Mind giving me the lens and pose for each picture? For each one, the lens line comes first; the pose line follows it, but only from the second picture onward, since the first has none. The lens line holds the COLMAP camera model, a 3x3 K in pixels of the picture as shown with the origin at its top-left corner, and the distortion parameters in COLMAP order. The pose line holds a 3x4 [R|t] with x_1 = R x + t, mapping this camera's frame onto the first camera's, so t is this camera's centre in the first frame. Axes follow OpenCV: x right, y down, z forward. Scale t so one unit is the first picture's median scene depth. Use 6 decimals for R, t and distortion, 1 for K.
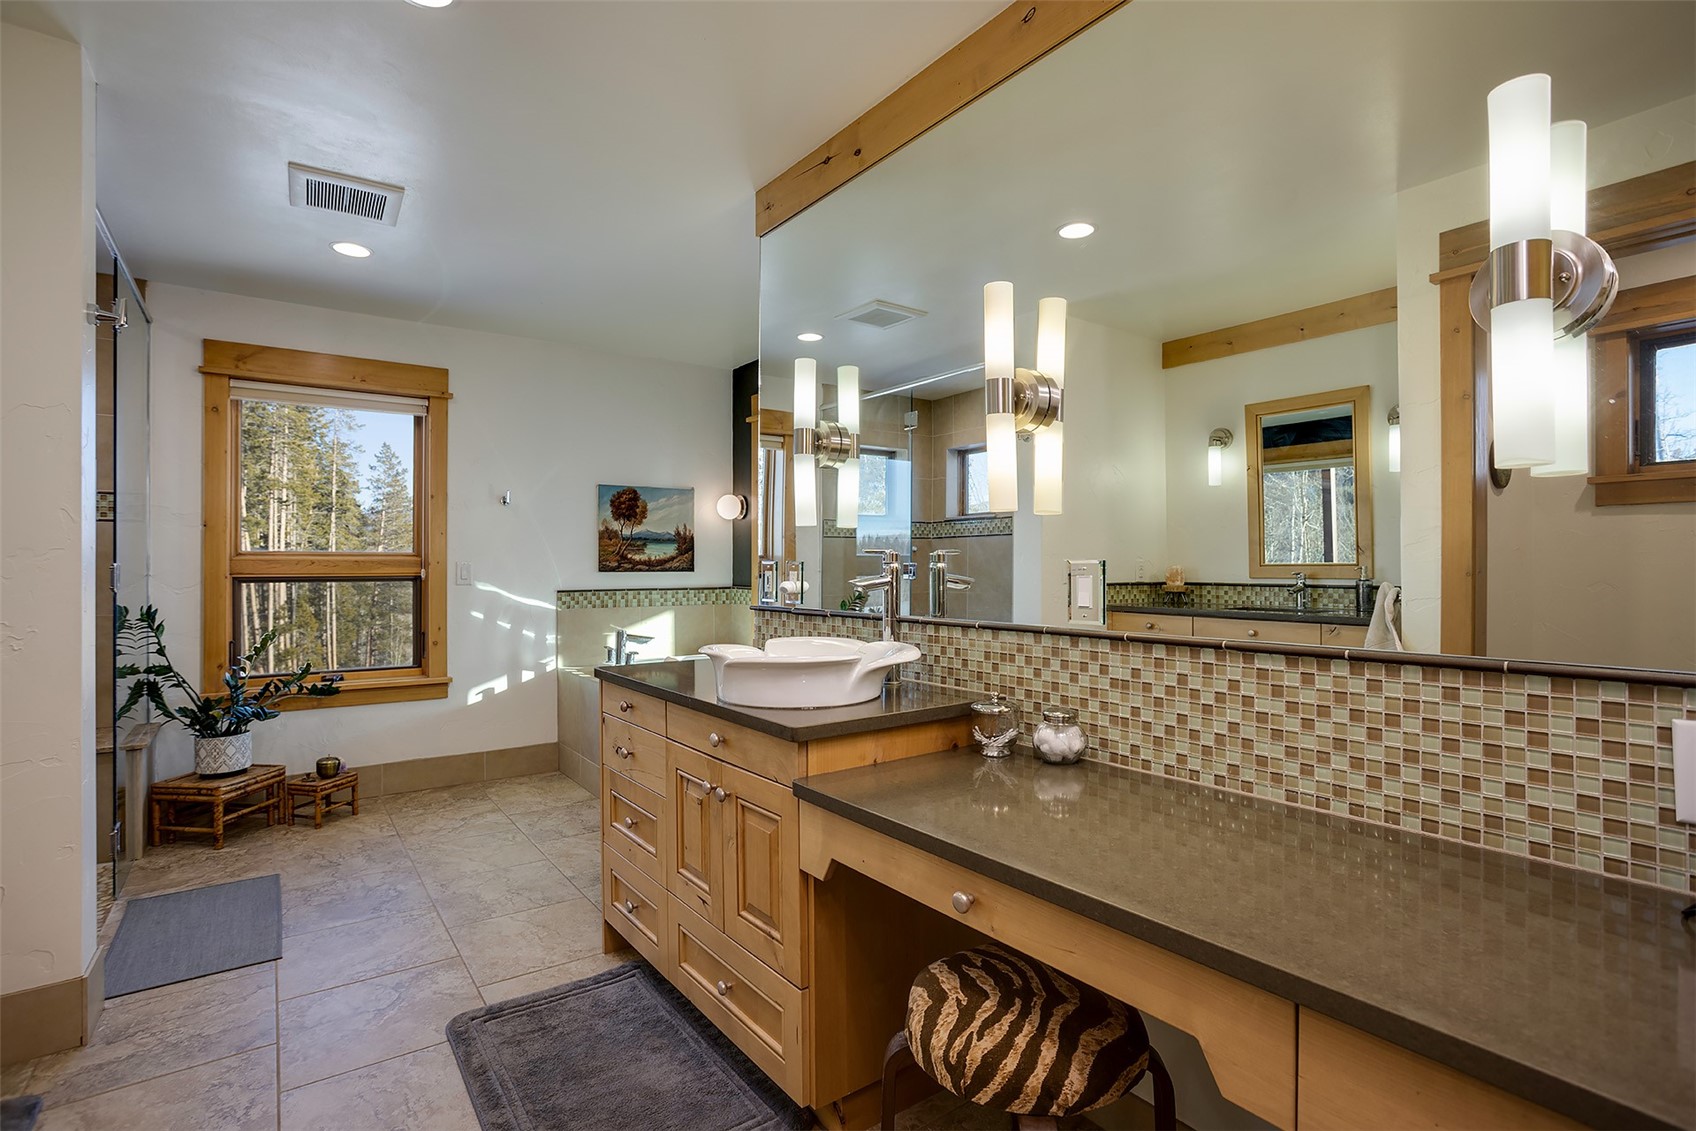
lens RADIAL K [[827.8, 0, 848.0], [0, 827.8, 565.5], [0, 0, 1]] dist [0.003035, 0.000382]
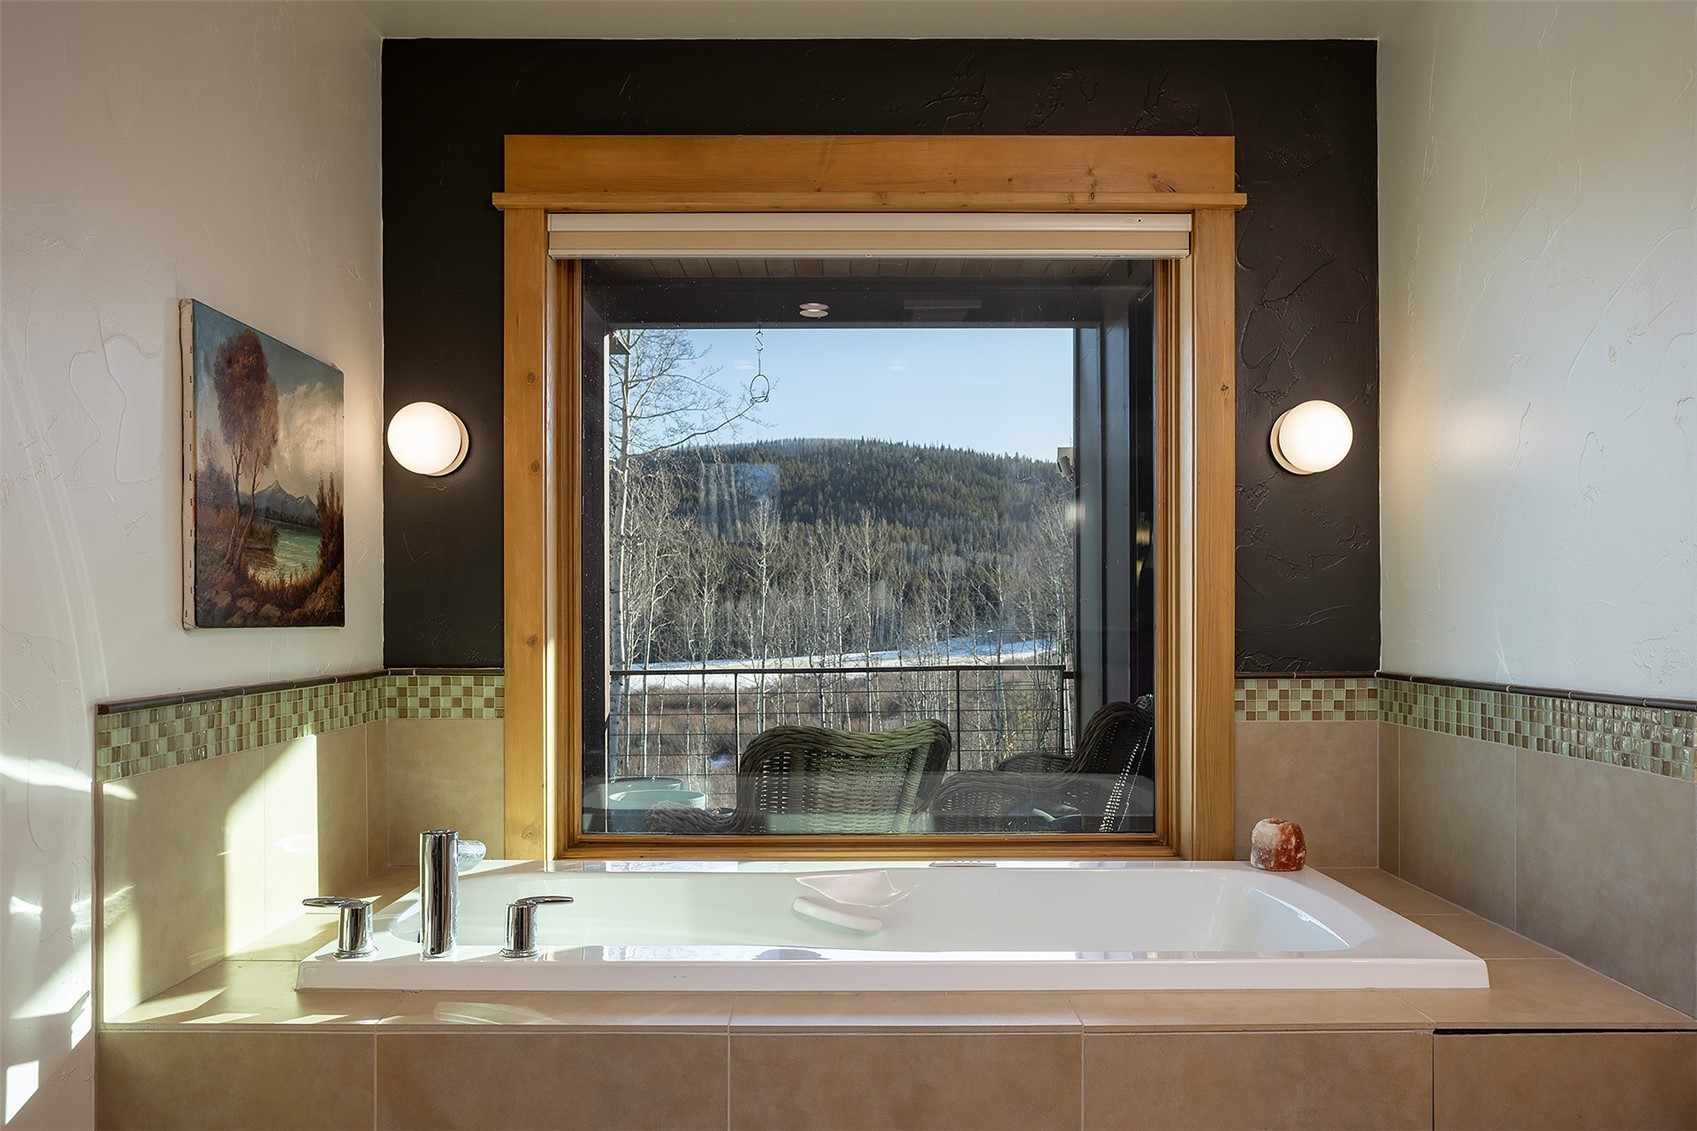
lens RADIAL K [[1248.6, 0, 849.0], [0, 1248.6, 622.3], [0, 0, 1]] dist [-0.000048, -0.000018]
pose [[0.586554, 0.002022, 0.809908, -0.480956], [-0.001895, 0.999998, -0.001125, 0.005826], [-0.809908, -0.000875, 0.586556, 0.581289]]
